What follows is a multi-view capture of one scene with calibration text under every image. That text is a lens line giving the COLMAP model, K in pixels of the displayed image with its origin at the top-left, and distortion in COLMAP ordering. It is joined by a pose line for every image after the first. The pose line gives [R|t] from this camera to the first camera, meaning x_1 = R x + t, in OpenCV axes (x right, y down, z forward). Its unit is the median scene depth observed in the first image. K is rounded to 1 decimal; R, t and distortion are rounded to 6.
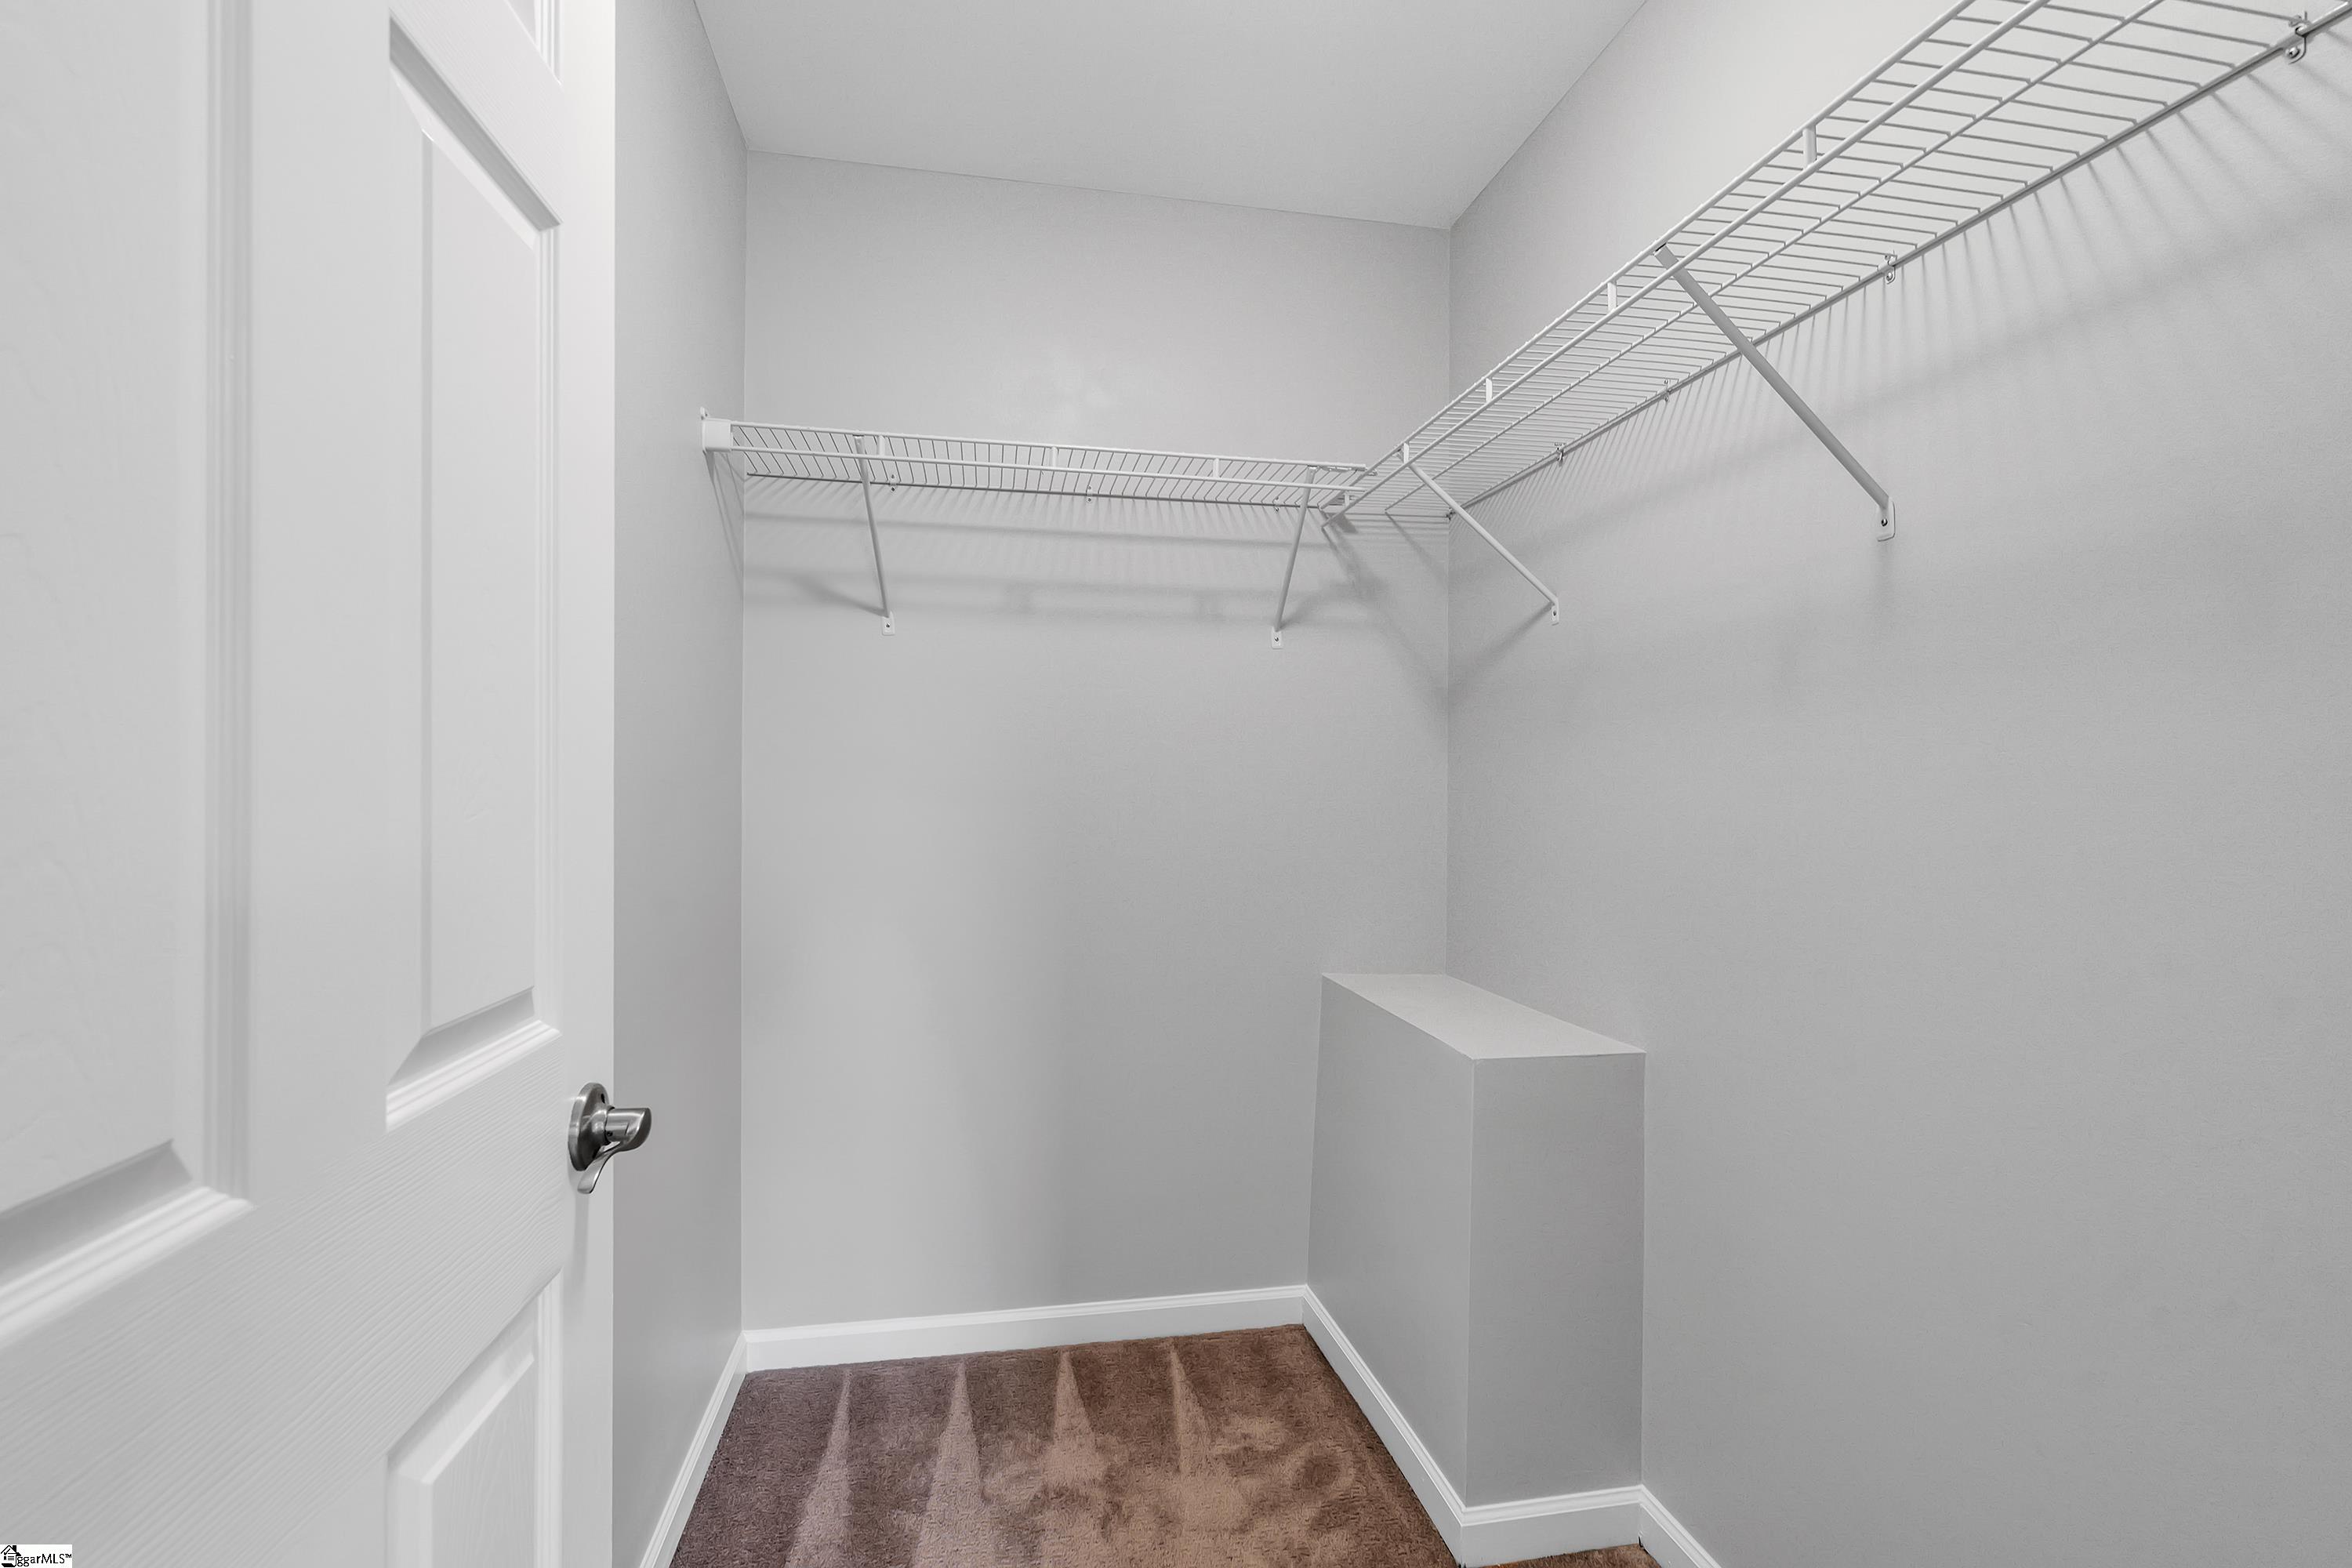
lens RADIAL K [[1044.1, 0, 1177.6], [0, 1044.1, 788.7], [0, 0, 1]] dist [-0.003932, 0.000272]
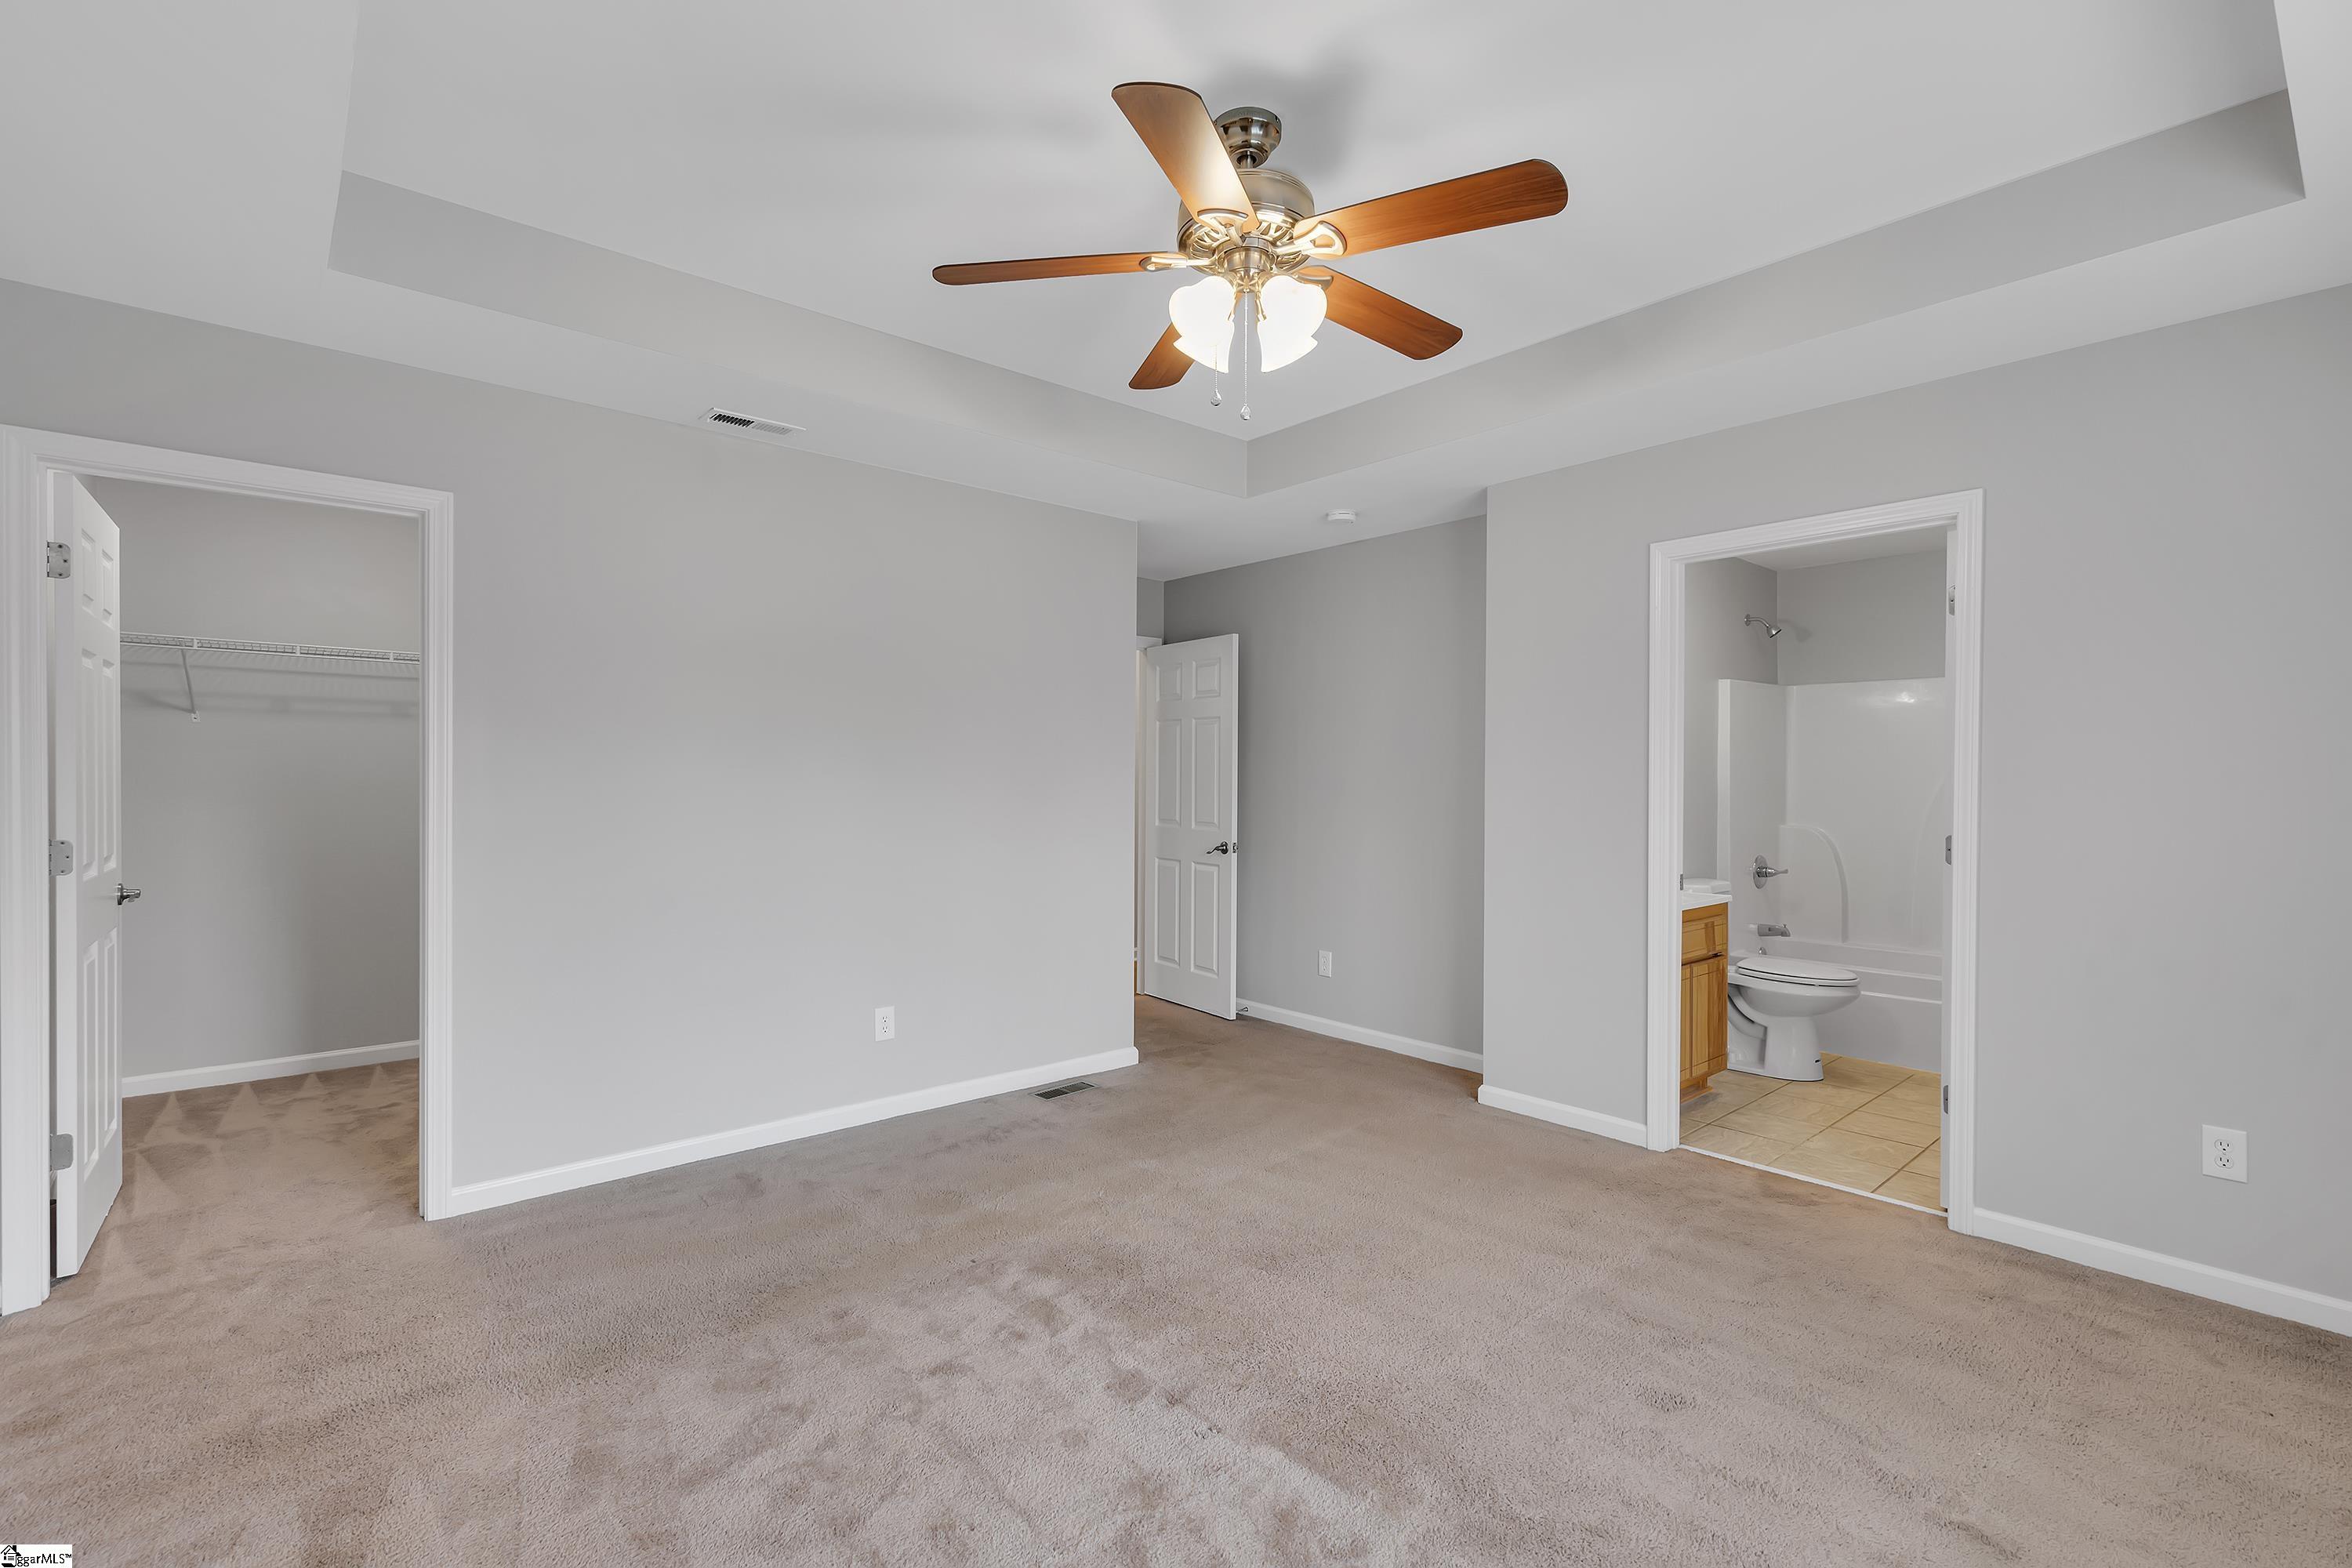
lens RADIAL K [[1049.2, 0, 1152.2], [0, 1049.2, 787.5], [0, 0, 1]] dist [-0.003790, -0.000452]
pose [[0.873540, -0.005198, 0.486725, 0.343736], [0.001631, 0.999969, 0.007752, -0.036975], [-0.486750, -0.005977, 0.873521, -1.625853]]
